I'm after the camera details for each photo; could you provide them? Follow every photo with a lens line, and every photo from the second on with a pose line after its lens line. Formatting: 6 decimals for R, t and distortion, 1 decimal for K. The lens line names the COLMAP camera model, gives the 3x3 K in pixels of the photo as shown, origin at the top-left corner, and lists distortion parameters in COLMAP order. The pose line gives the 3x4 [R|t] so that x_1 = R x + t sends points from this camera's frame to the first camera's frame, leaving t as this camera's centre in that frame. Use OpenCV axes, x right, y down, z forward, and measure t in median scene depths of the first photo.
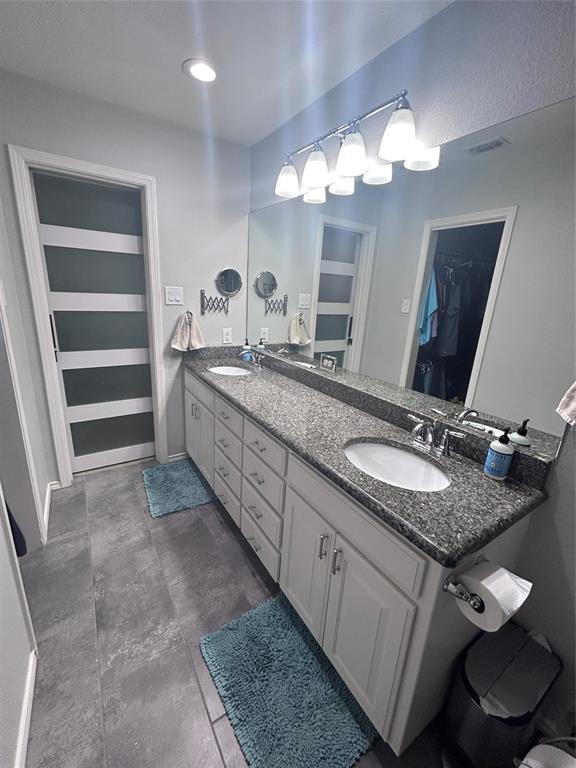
lens RADIAL K [[311.3, 0, 283.7], [0, 311.3, 381.6], [0, 0, 1]] dist [0.001243, 0.002184]
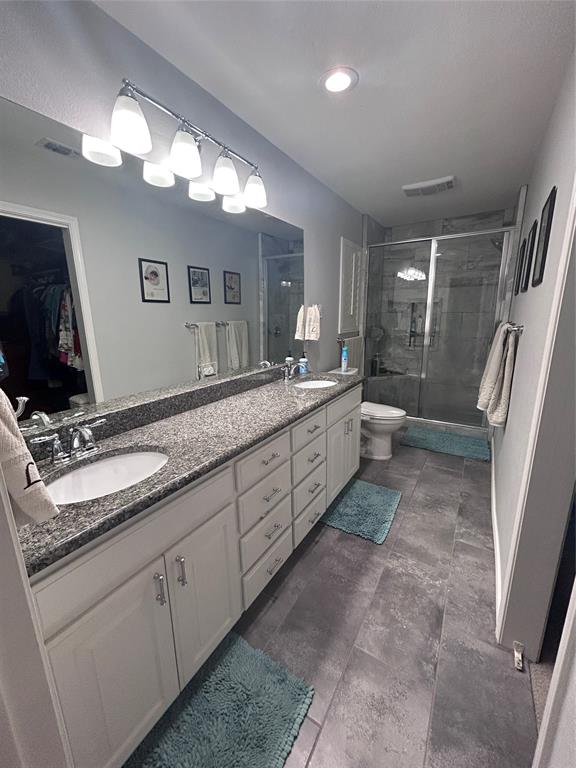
lens RADIAL K [[311.3, 0, 285.1], [0, 311.3, 384.2], [0, 0, 1]] dist [0.001243, 0.002184]
pose [[-0.418317, -0.267721, 0.867949, -0.890353], [0.220512, 0.897053, 0.382976, -0.375859], [-0.881127, 0.351598, -0.316217, 1.255958]]
